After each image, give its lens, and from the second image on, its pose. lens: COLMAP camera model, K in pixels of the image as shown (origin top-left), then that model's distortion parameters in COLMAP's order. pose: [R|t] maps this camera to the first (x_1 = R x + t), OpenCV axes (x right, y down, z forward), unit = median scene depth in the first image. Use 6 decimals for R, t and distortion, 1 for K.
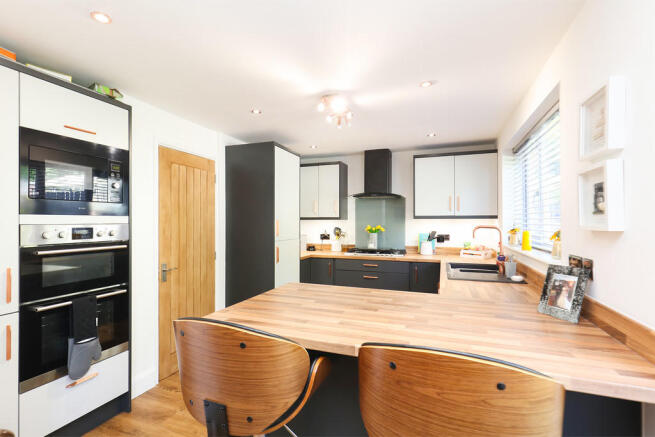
lens RADIAL K [[316.7, 0, 327.5], [0, 316.7, 218.5], [0, 0, 1]] dist [0.014993, -0.000219]
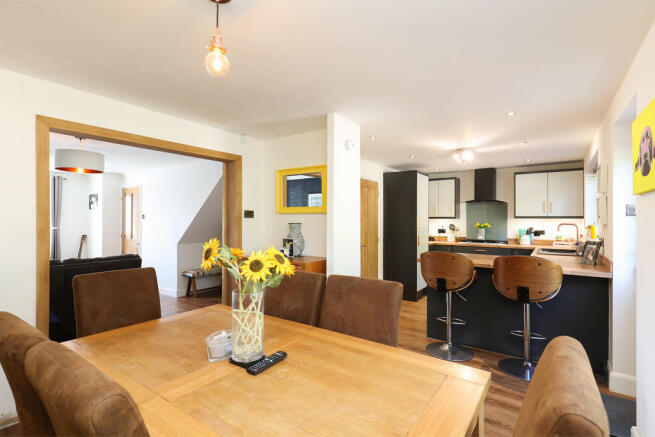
lens RADIAL K [[316.7, 0, 327.5], [0, 316.7, 218.5], [0, 0, 1]] dist [0.014993, -0.000219]
pose [[0.964759, 0.003852, -0.263106, -0.151186], [-0.002265, 0.999977, 0.006334, -0.005230], [0.263125, -0.005515, 0.964746, -0.562360]]
